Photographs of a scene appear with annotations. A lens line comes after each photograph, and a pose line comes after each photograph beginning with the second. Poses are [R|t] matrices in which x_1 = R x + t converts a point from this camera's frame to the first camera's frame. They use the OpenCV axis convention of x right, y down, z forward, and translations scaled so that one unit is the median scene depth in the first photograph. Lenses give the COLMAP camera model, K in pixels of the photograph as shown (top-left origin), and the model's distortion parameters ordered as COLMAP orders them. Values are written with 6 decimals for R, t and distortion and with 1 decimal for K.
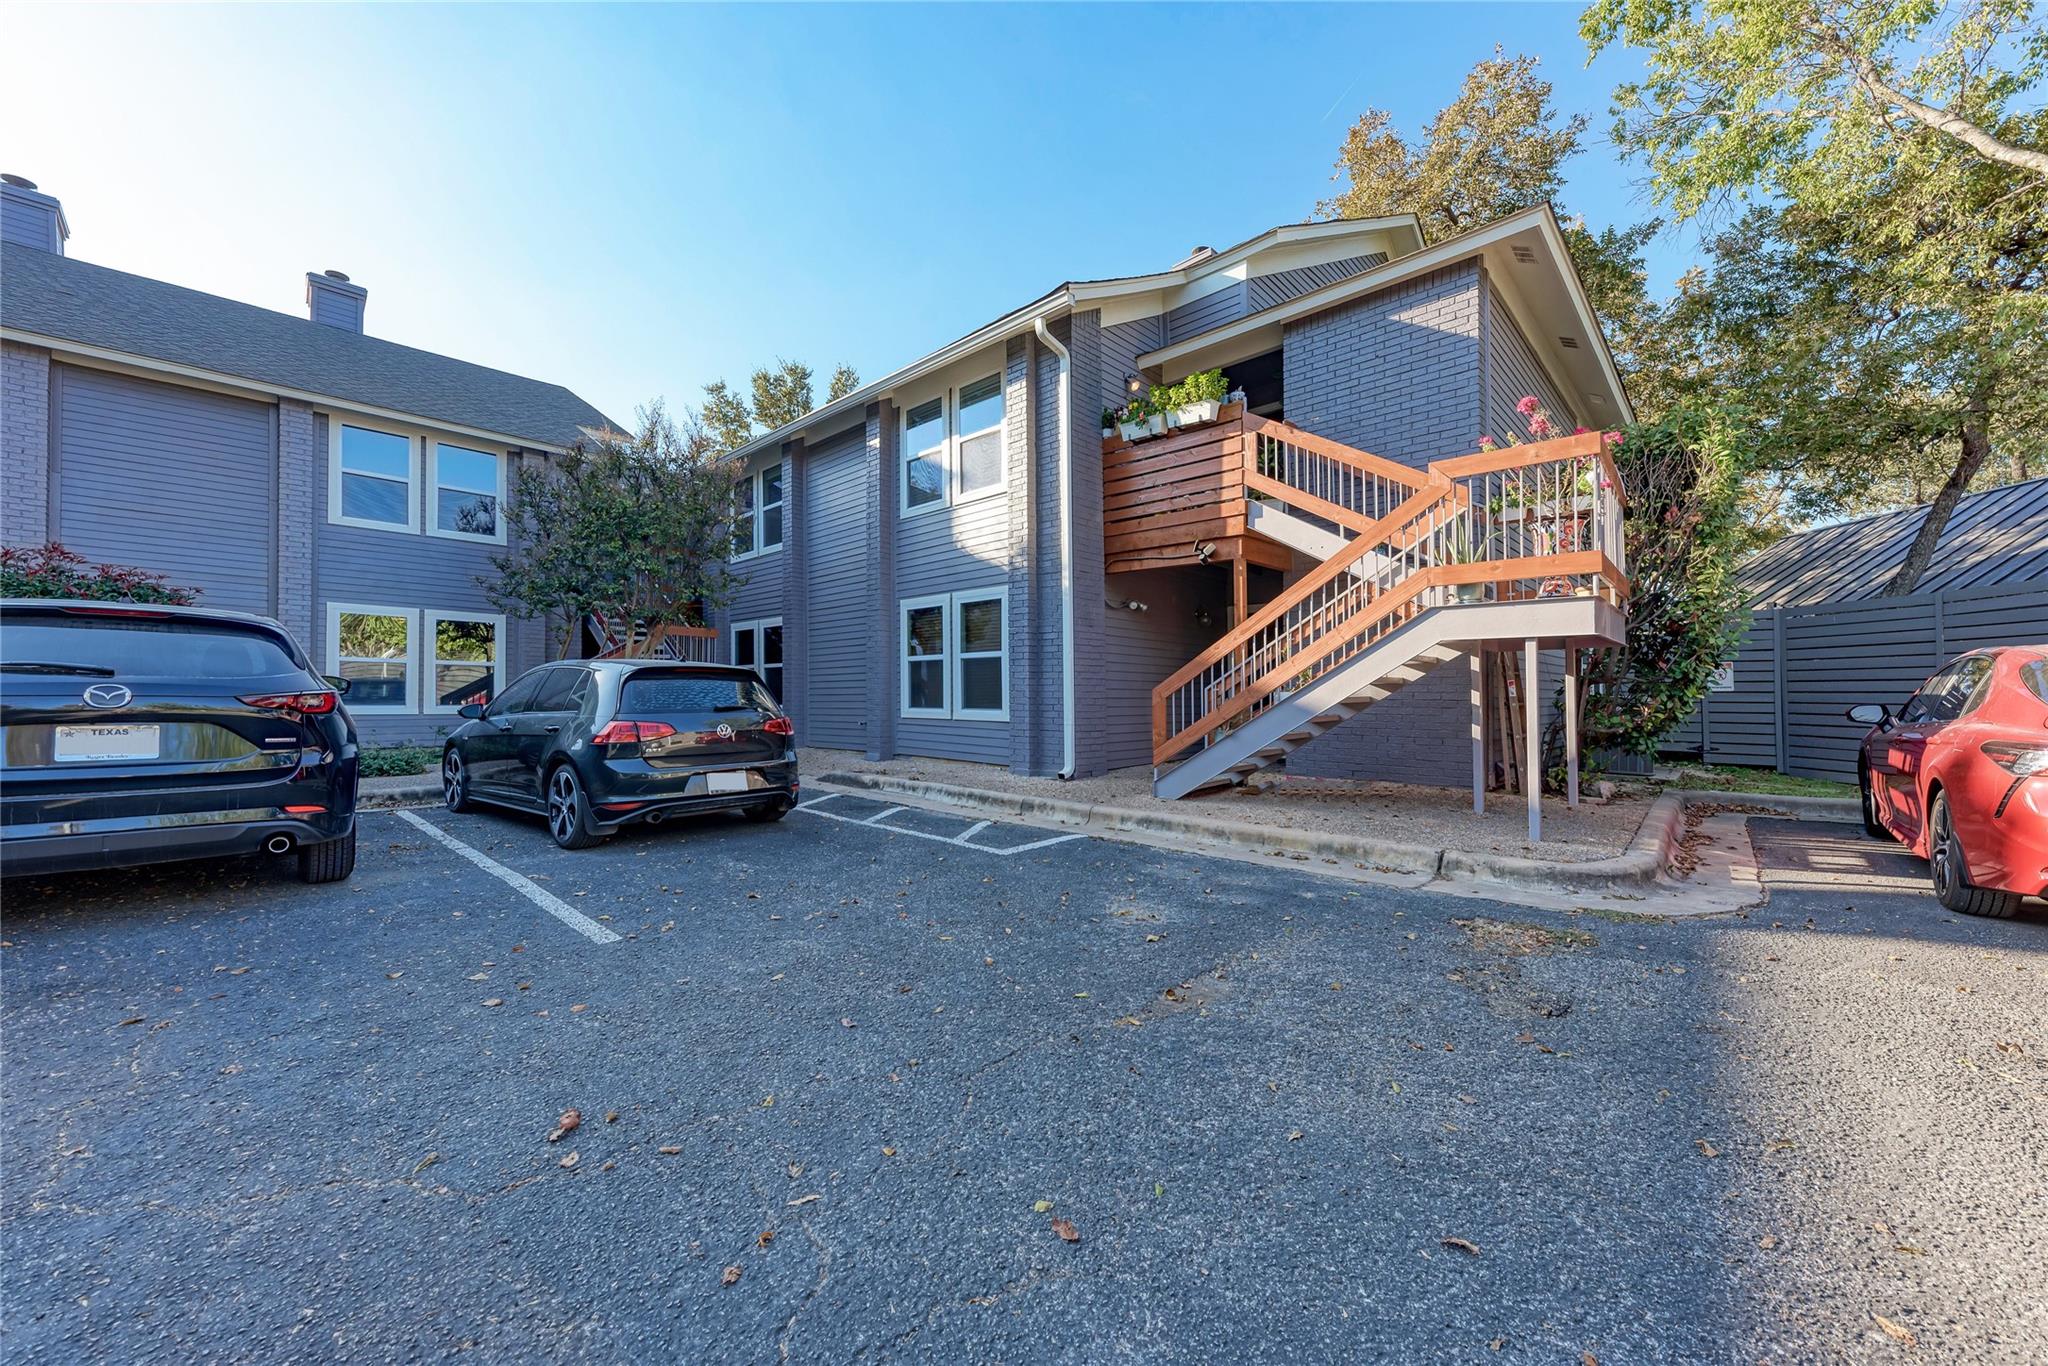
lens RADIAL K [[757.5, 0, 1027.7], [0, 757.5, 680.4], [0, 0, 1]] dist [-0.000243, -0.000048]
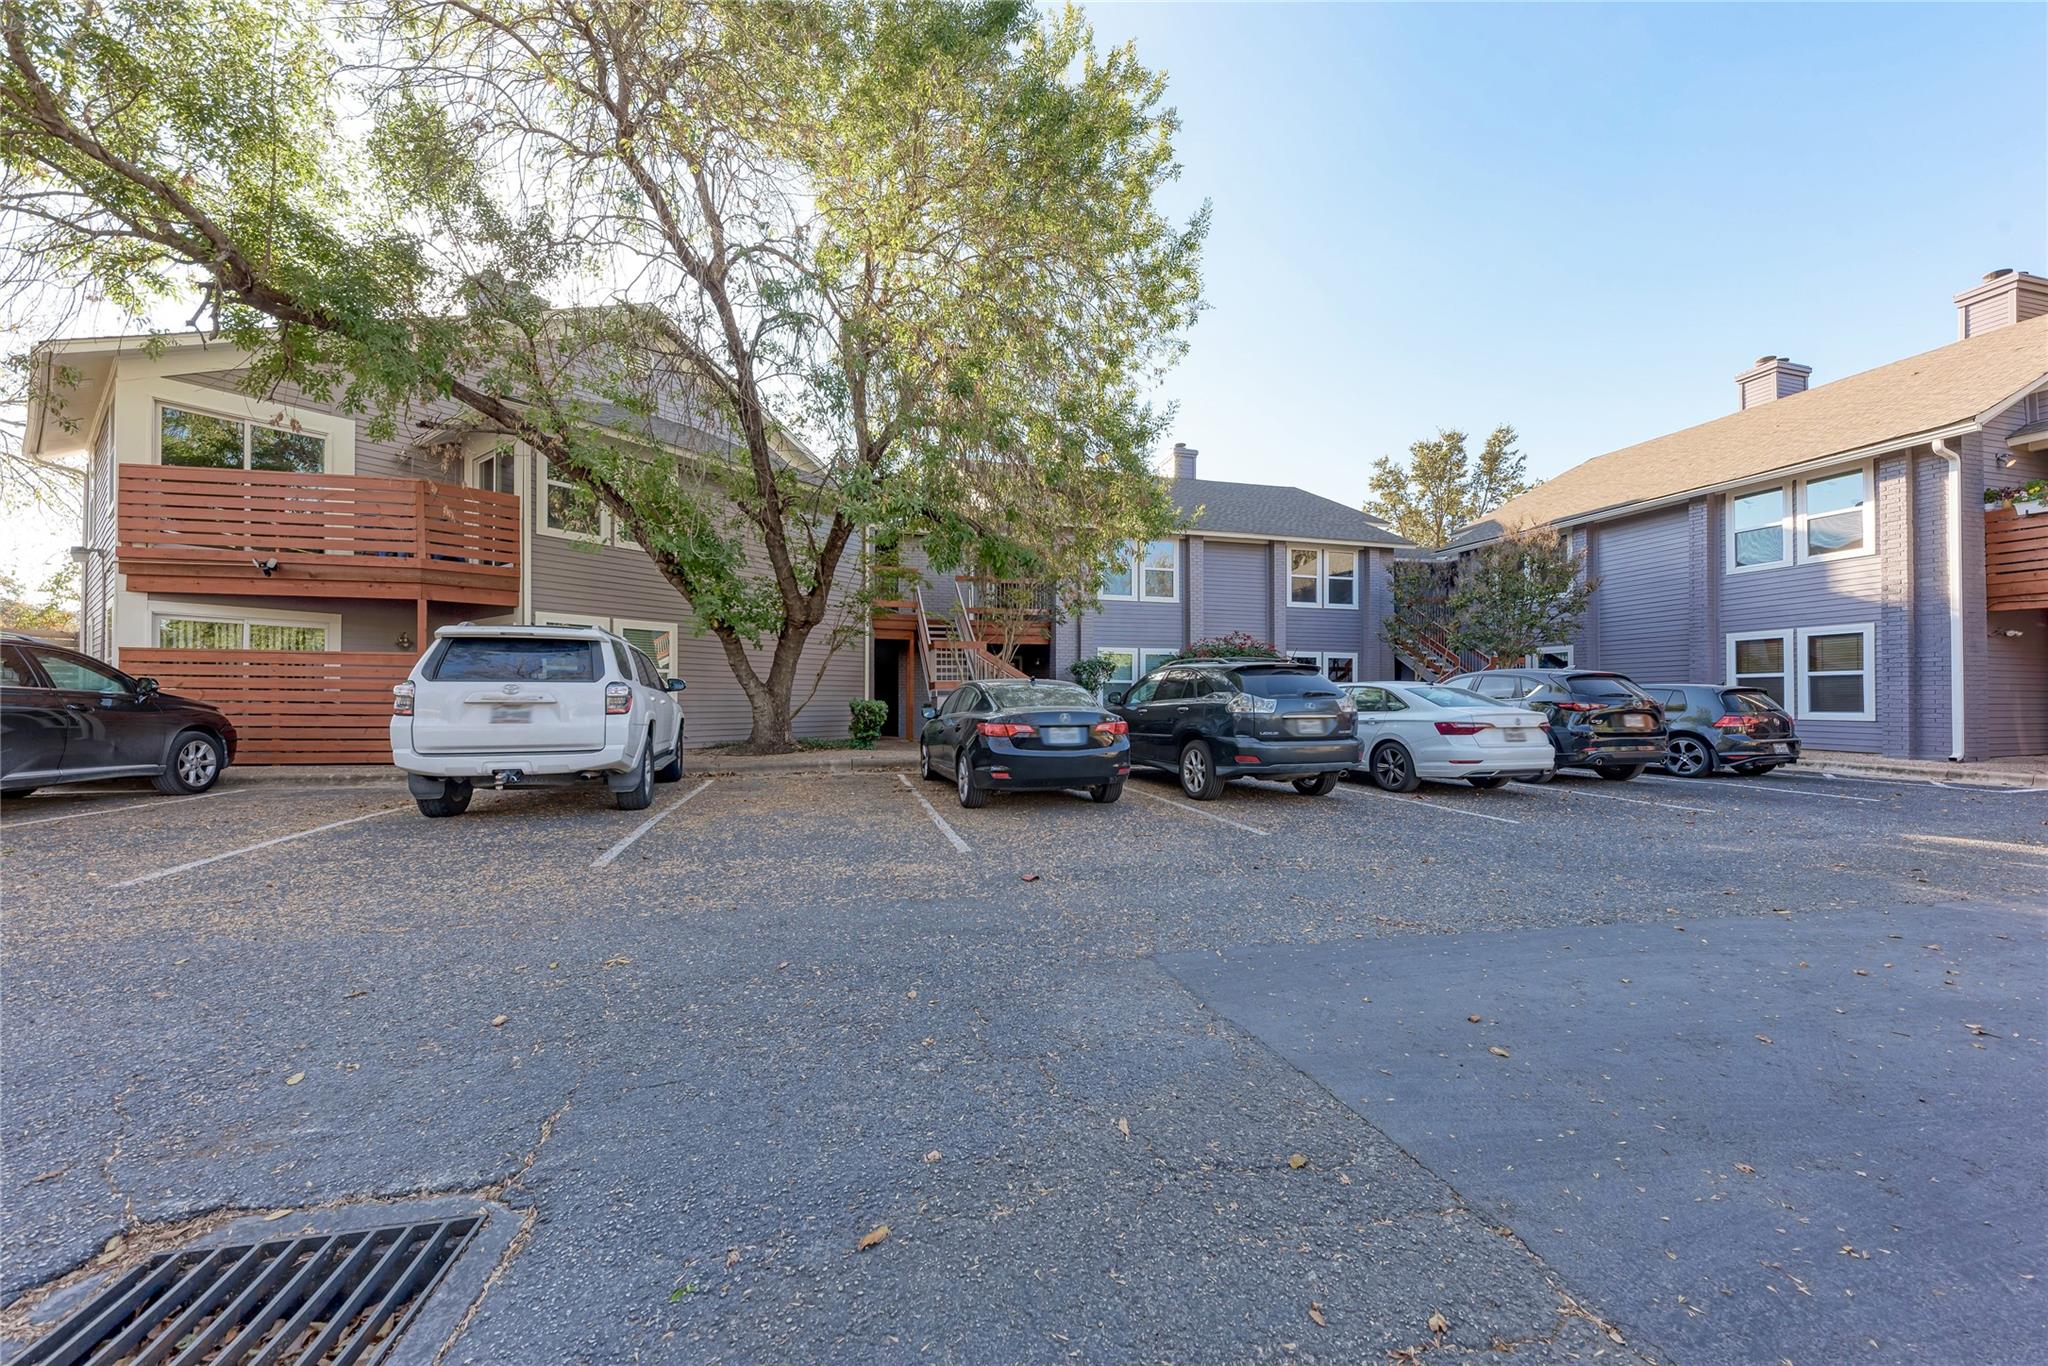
lens RADIAL K [[757.5, 0, 1027.6], [0, 757.5, 702.1], [0, 0, 1]] dist [-0.000243, -0.000048]
pose [[0.845924, -0.004554, -0.533285, -0.546957], [0.013590, 0.999823, 0.013020, -0.017637], [0.533131, -0.018261, 0.845836, -0.922307]]
